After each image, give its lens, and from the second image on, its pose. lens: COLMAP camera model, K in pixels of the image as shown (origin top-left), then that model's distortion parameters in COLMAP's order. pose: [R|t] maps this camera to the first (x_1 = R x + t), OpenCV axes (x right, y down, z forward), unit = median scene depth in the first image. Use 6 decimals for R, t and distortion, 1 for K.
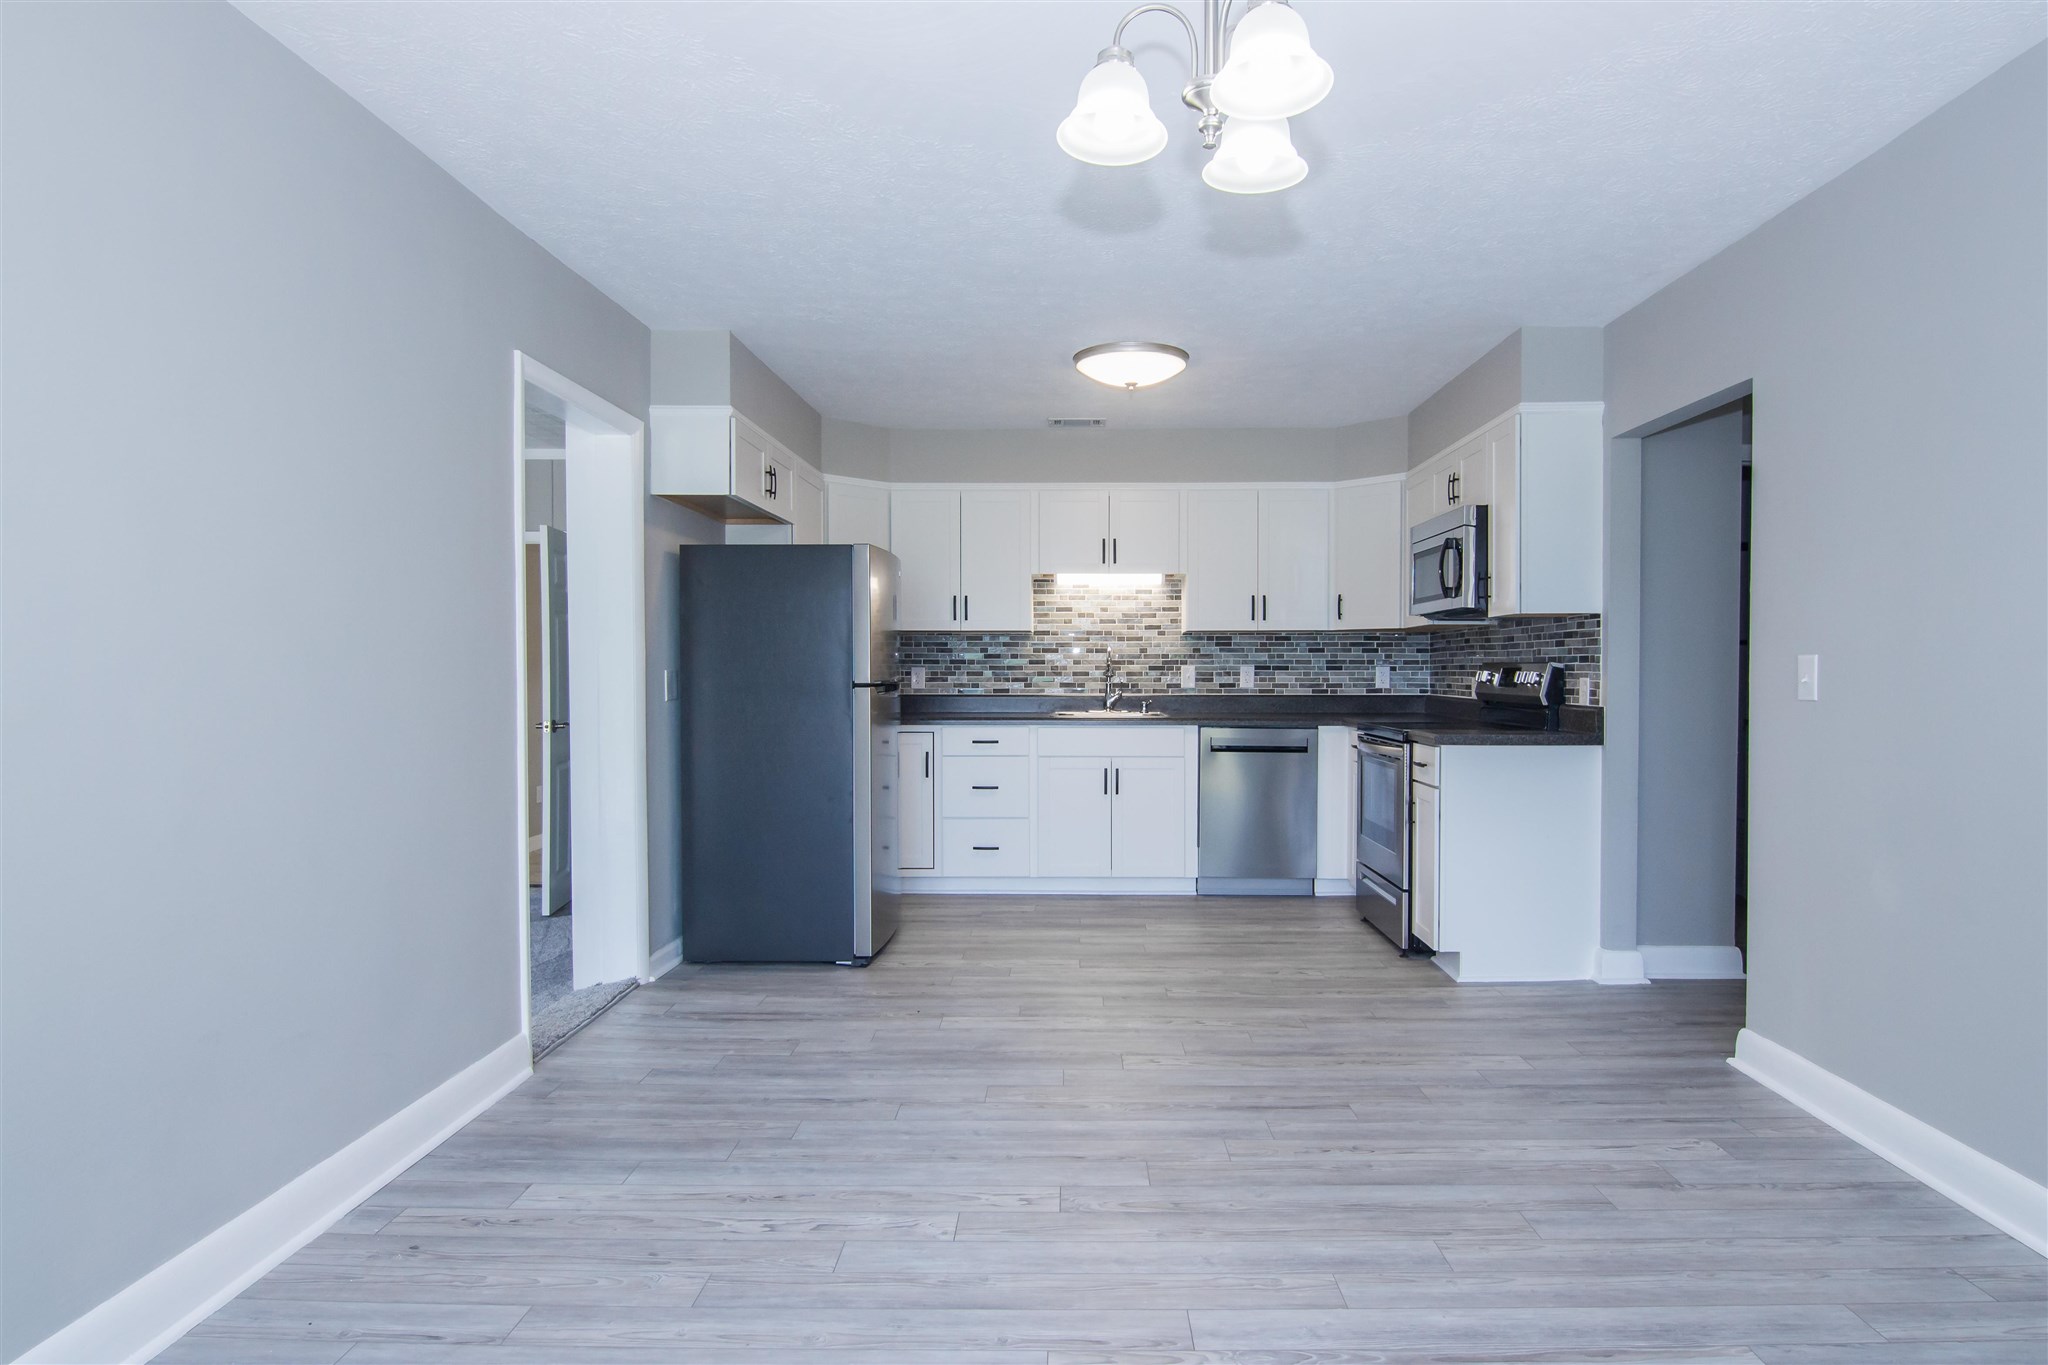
lens RADIAL K [[987.6, 0, 1032.4], [0, 987.6, 679.1], [0, 0, 1]] dist [-0.003042, -0.008303]
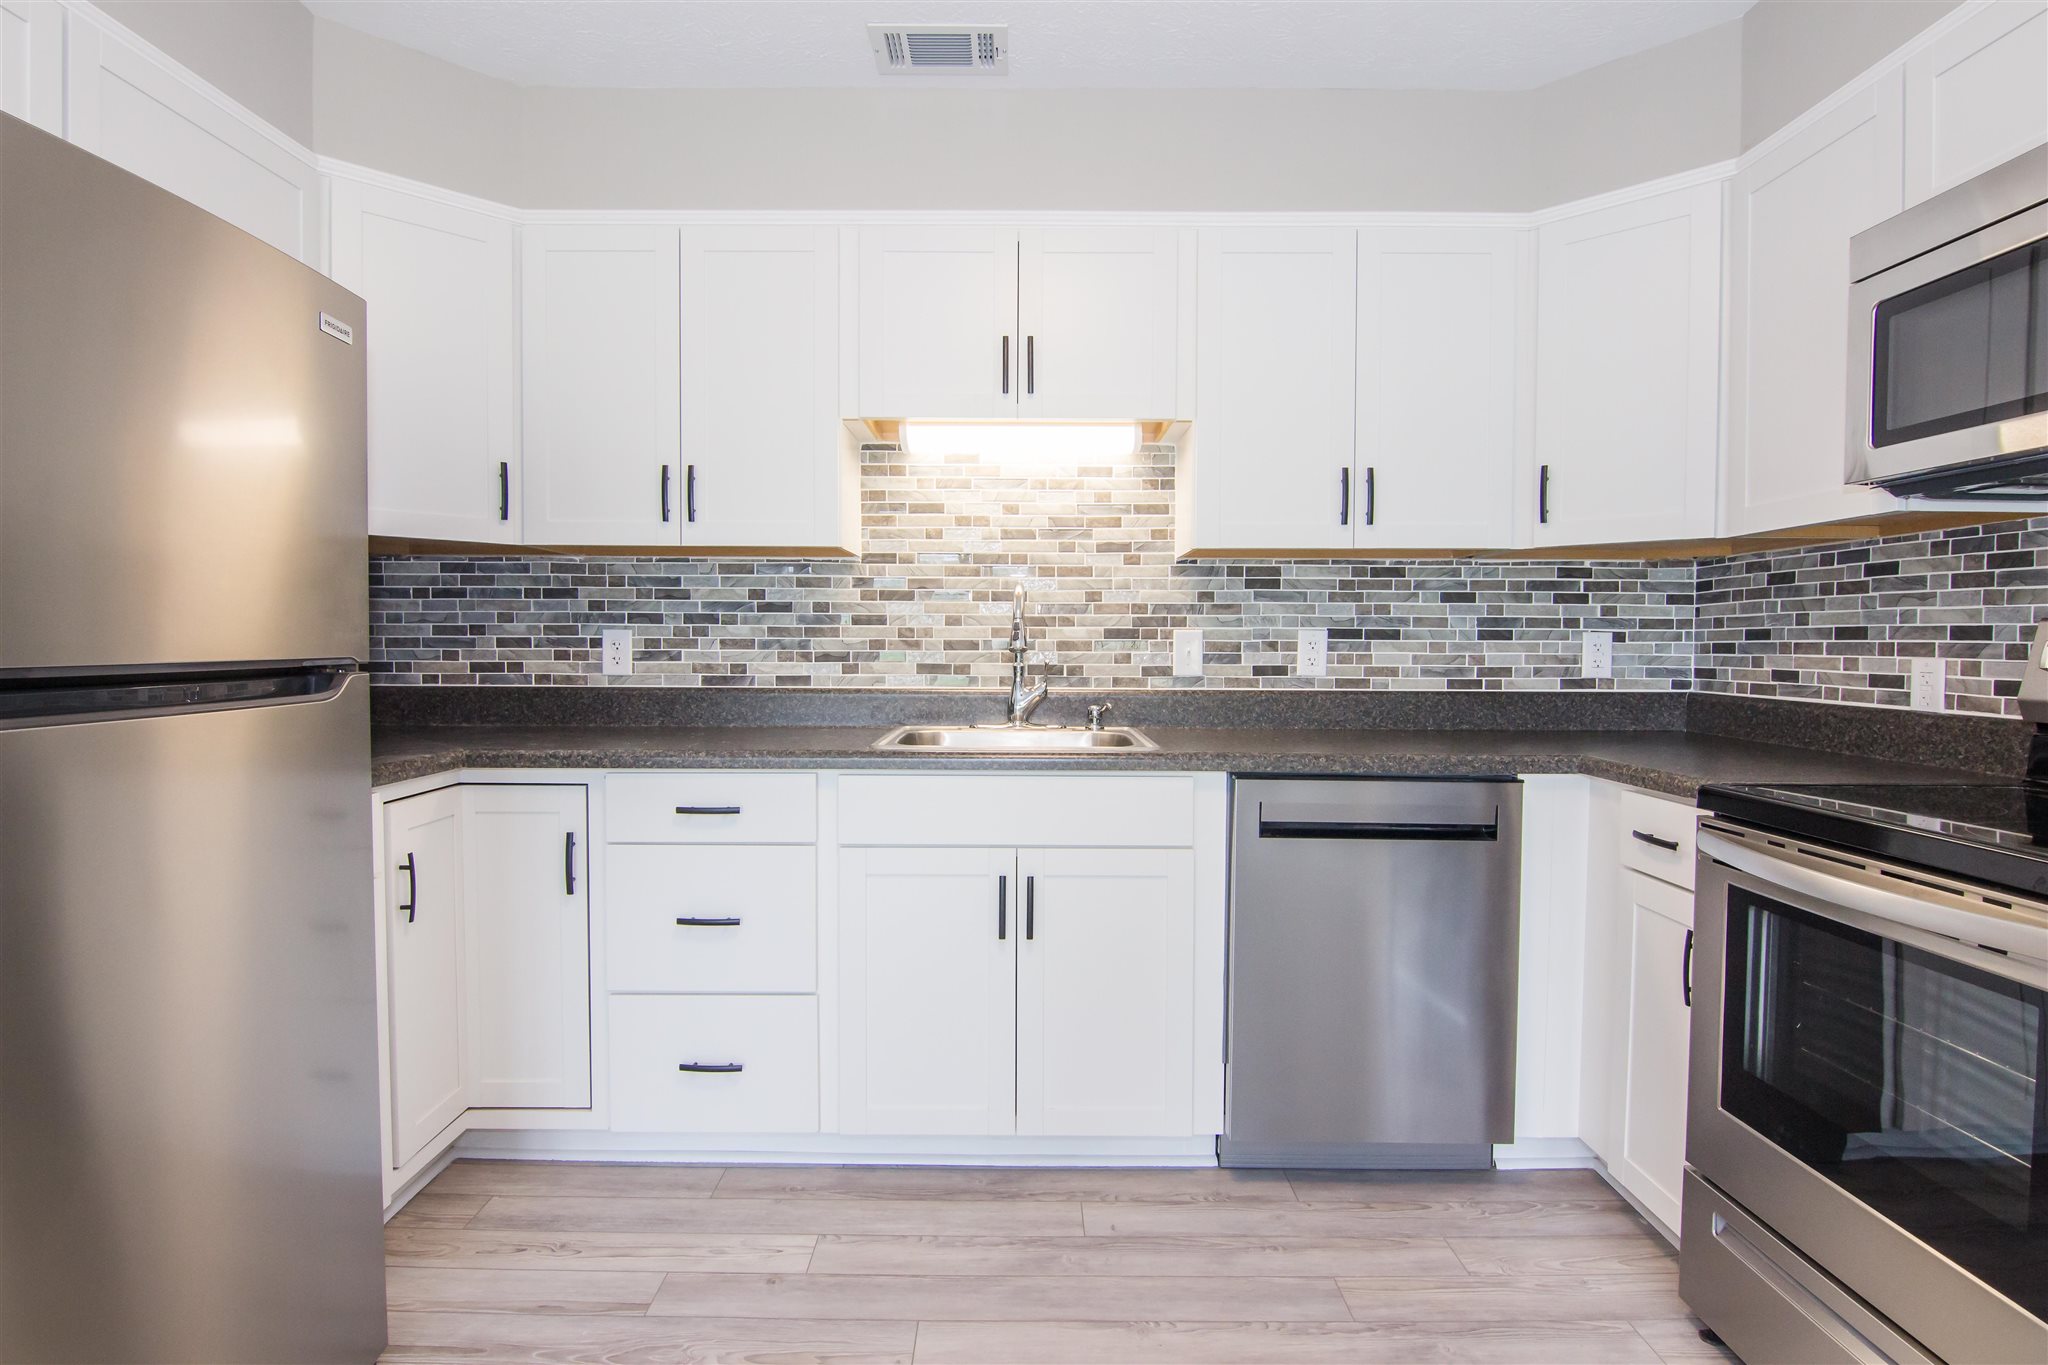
lens RADIAL K [[1003.1, 0, 1016.9], [0, 1003.1, 678.8], [0, 0, 1]] dist [-0.000431, -0.007442]
pose [[0.999040, 0.002641, 0.043723, 0.055845], [-0.003790, 0.999649, 0.026208, -0.001931], [-0.043639, -0.026348, 0.998700, 0.531061]]
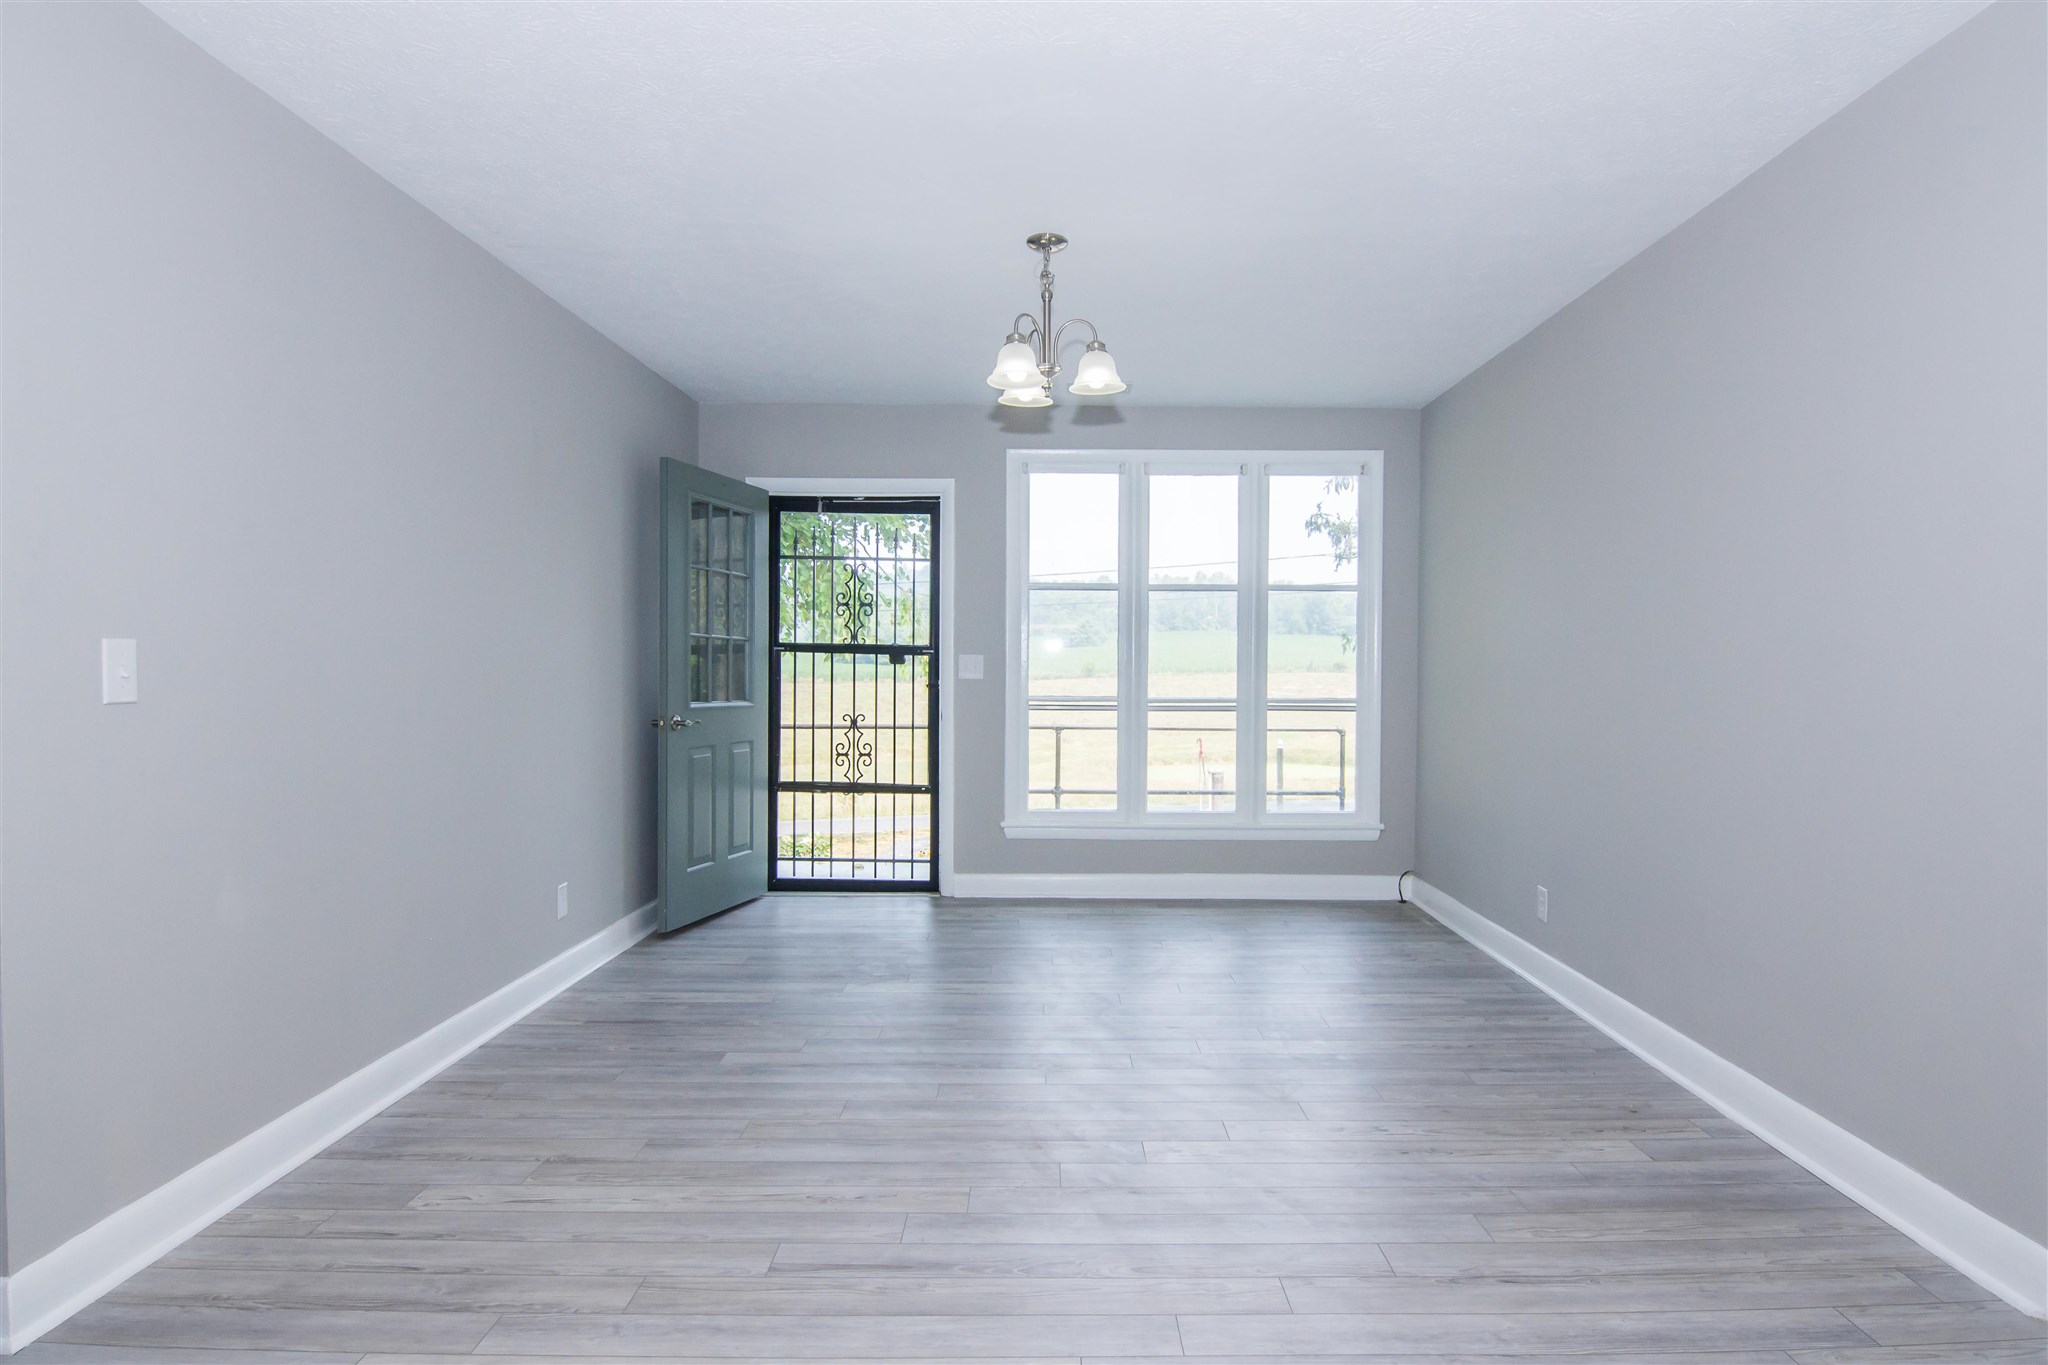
lens RADIAL K [[1003.1, 0, 1016.9], [0, 1003.1, 678.8], [0, 0, 1]] dist [-0.000431, -0.007442]
pose [[-0.999953, -0.002970, -0.009257, 0.123685], [-0.003194, 0.999701, 0.024232, -0.013123], [0.009183, 0.024260, -0.999664, 1.432699]]
